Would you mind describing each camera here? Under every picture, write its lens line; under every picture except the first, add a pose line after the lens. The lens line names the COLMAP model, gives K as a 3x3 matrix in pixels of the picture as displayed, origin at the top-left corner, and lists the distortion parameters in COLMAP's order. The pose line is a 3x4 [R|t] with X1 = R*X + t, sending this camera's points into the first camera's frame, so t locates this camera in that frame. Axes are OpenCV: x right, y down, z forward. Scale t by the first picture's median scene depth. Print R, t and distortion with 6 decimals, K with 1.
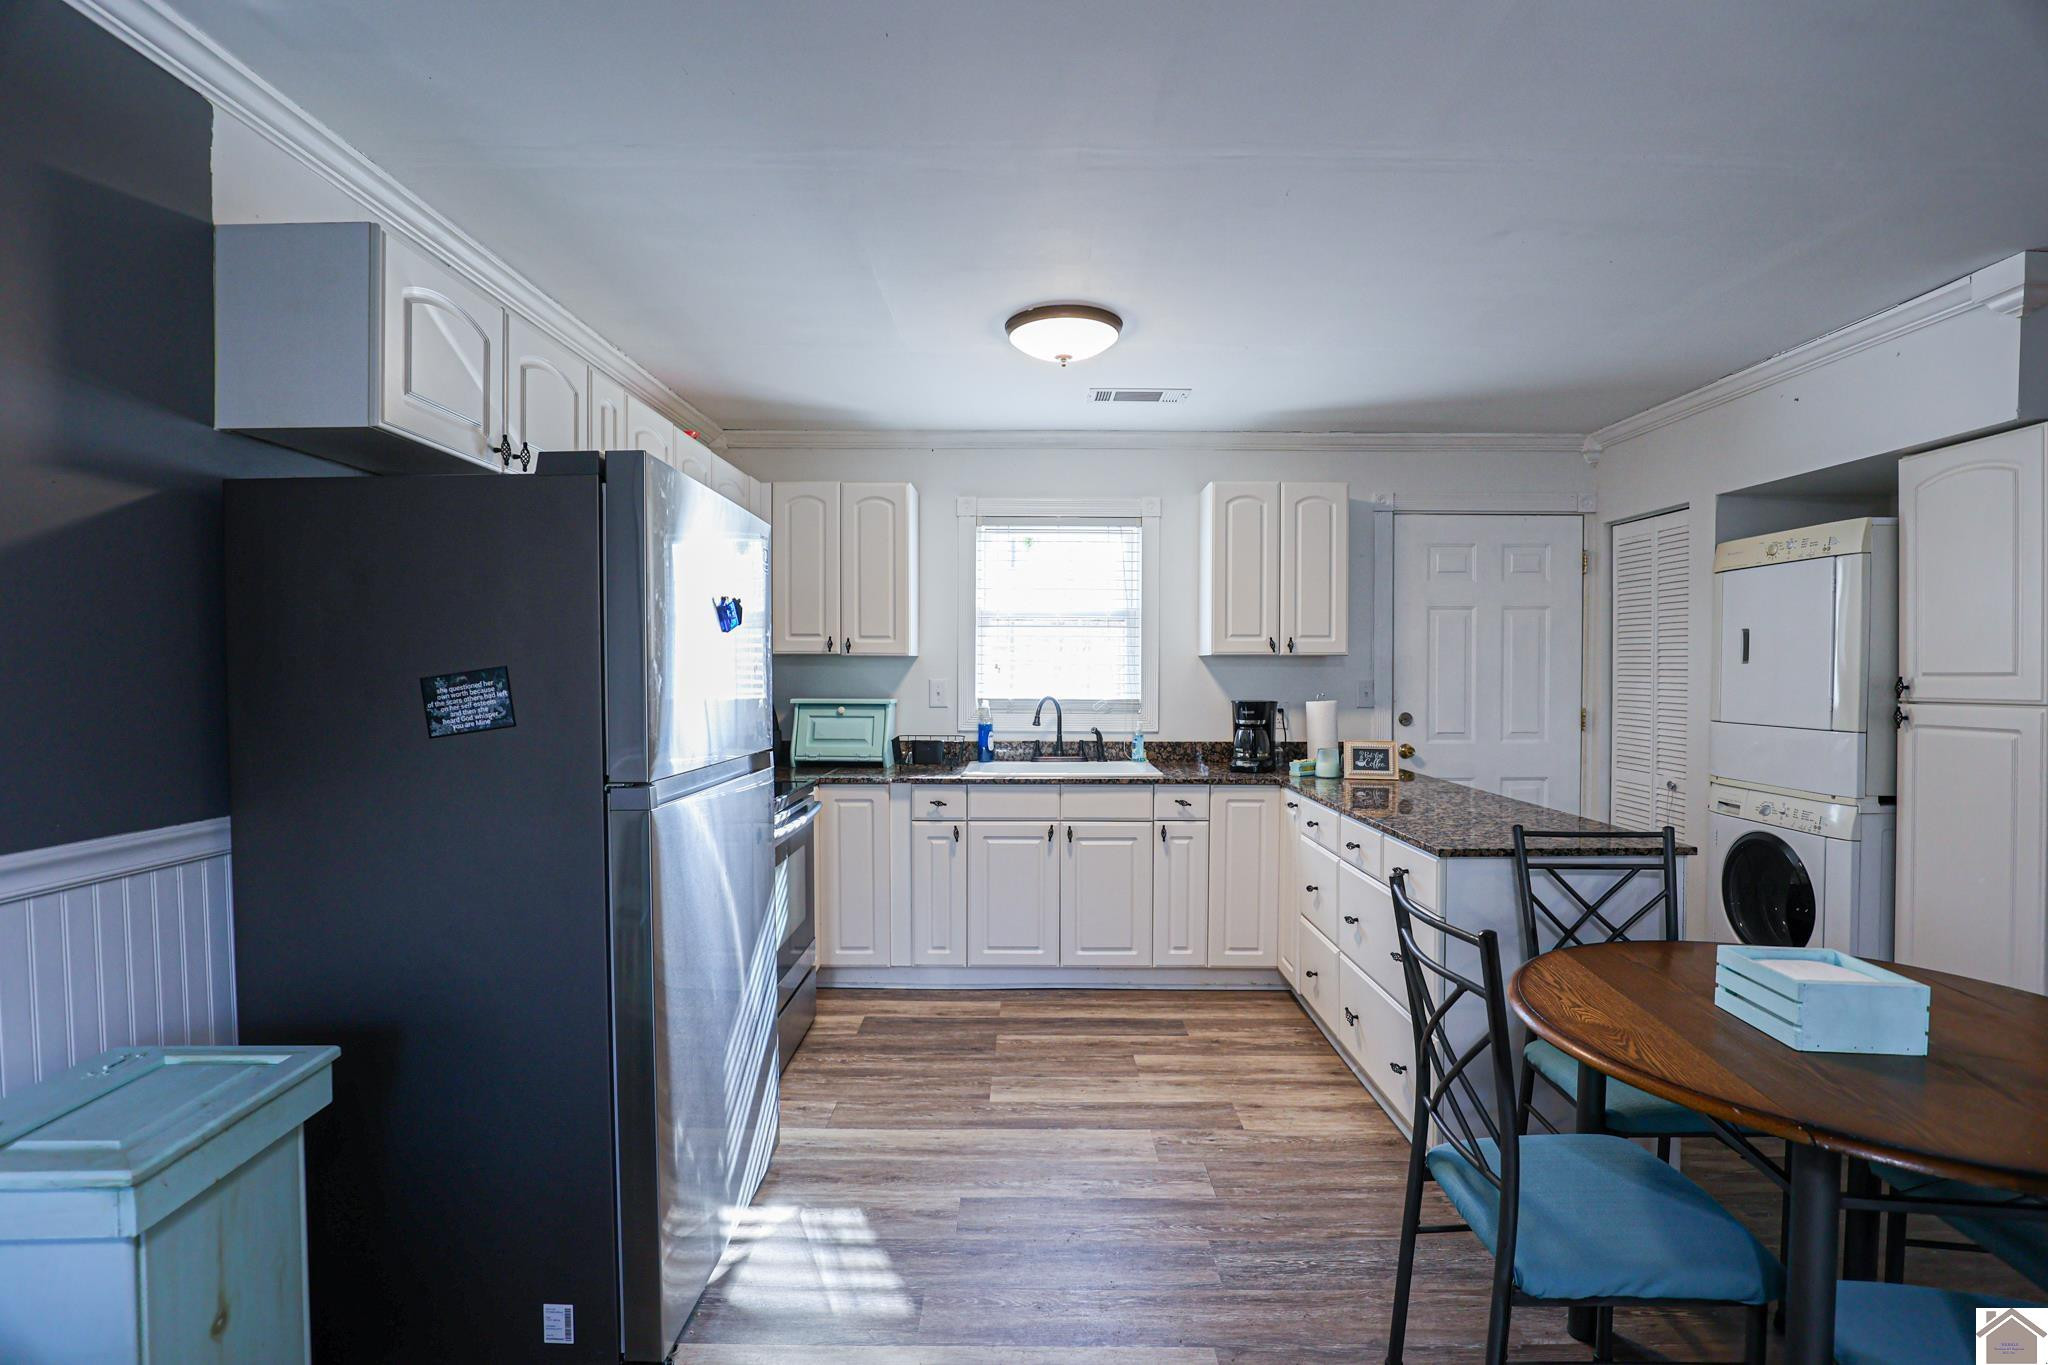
lens RADIAL K [[936.2, 0, 1024.0], [0, 936.2, 682.5], [0, 0, 1]] dist [-0.016914, 0.000550]
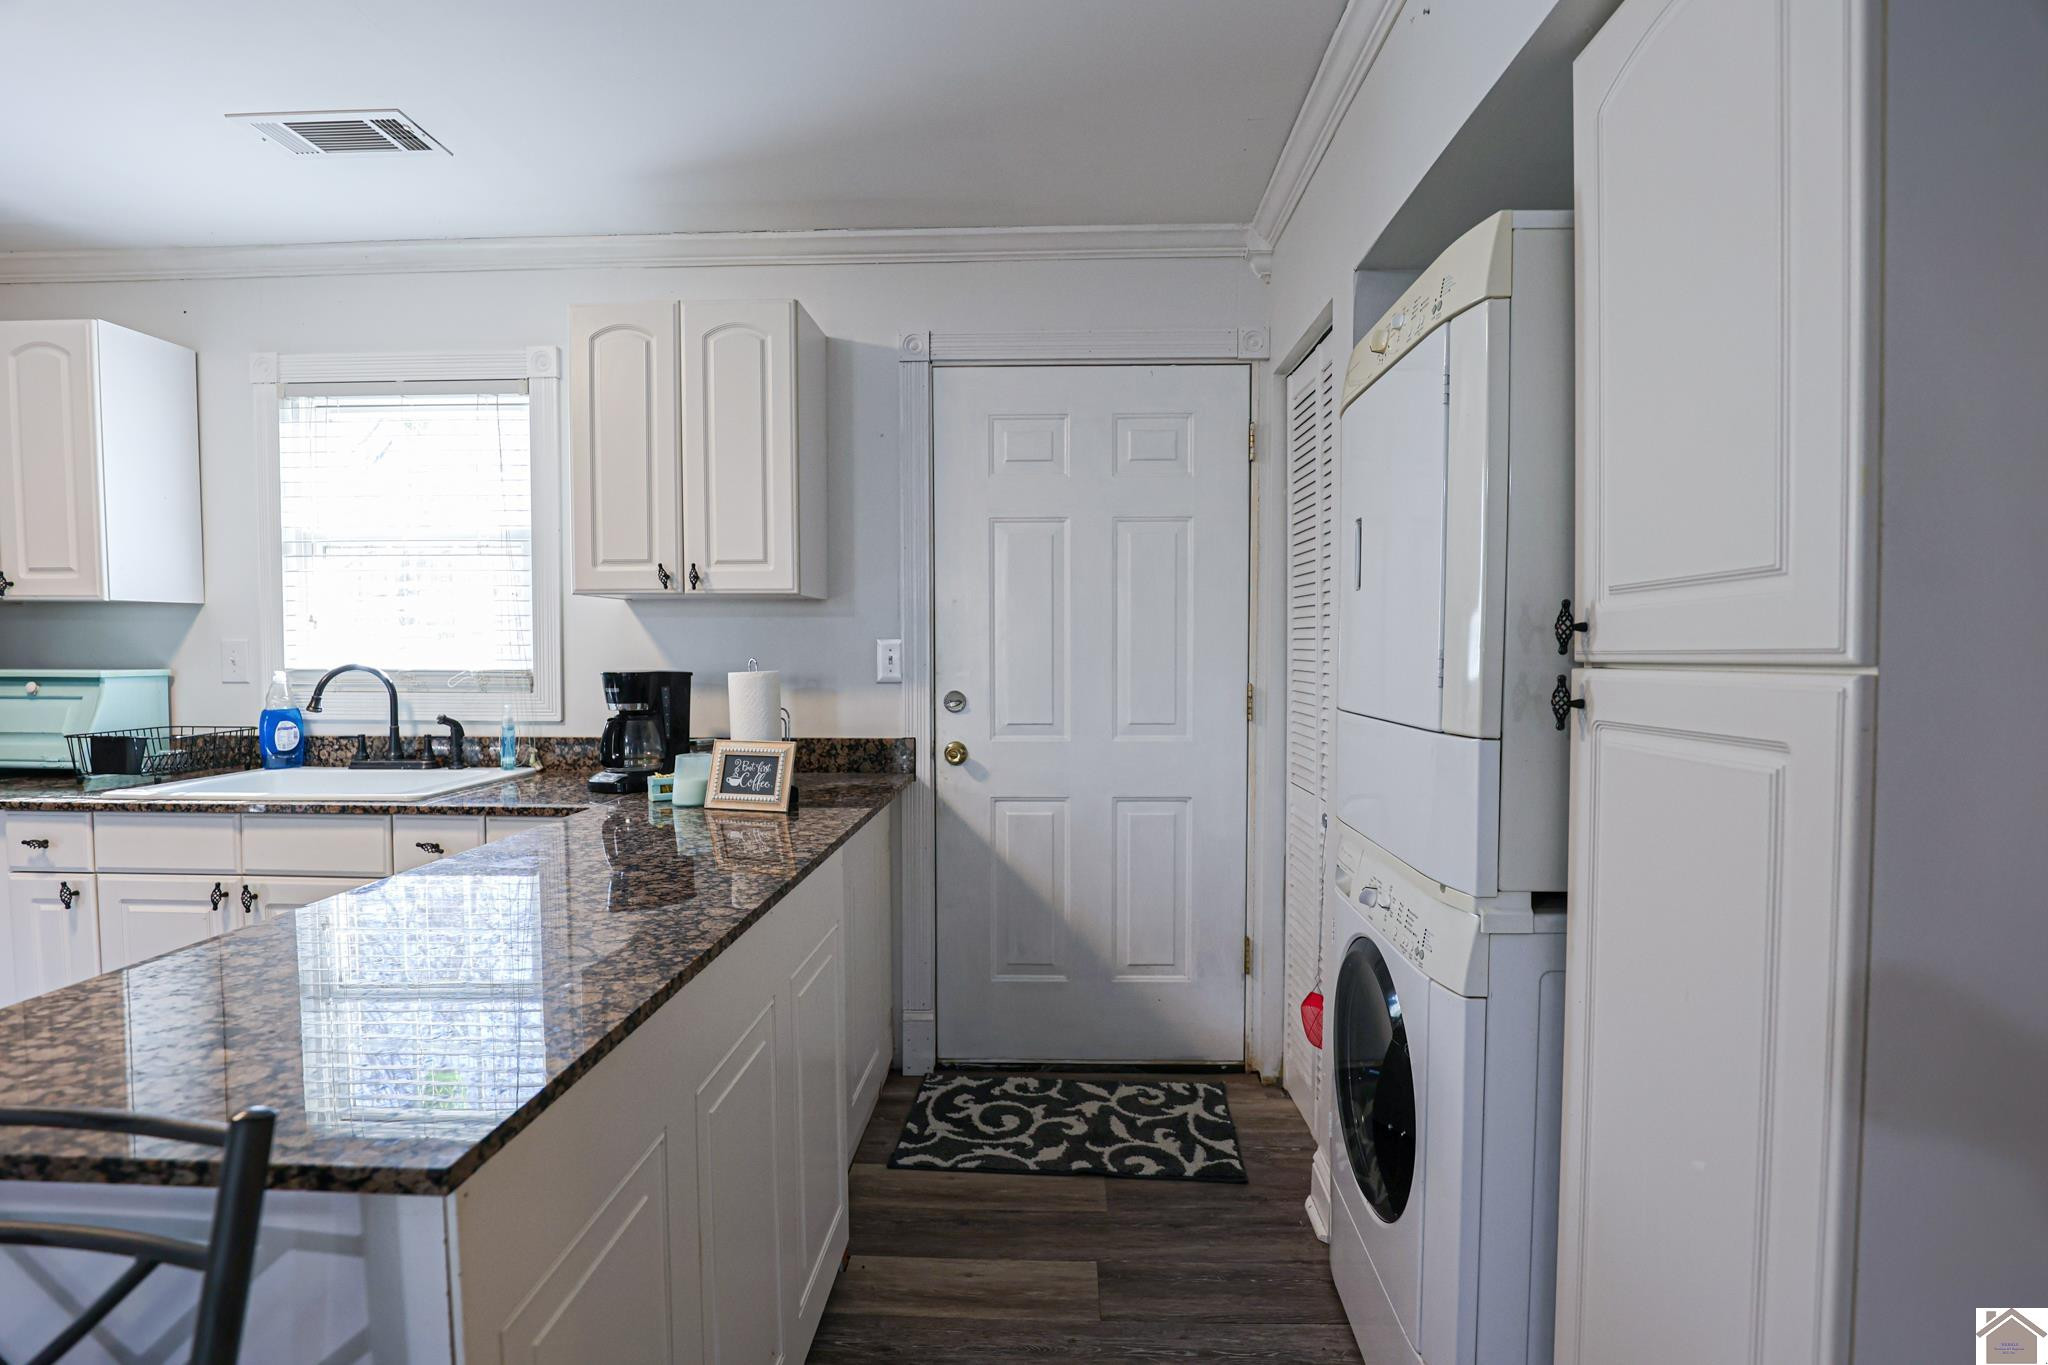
lens RADIAL K [[936.2, 0, 1024.0], [0, 936.2, 682.5], [0, 0, 1]] dist [-0.016914, 0.000550]
pose [[0.999101, -0.000537, -0.042386, 0.500117], [0.001466, 0.999759, 0.021903, 0.013654], [0.042364, -0.021945, 0.998861, 0.400517]]
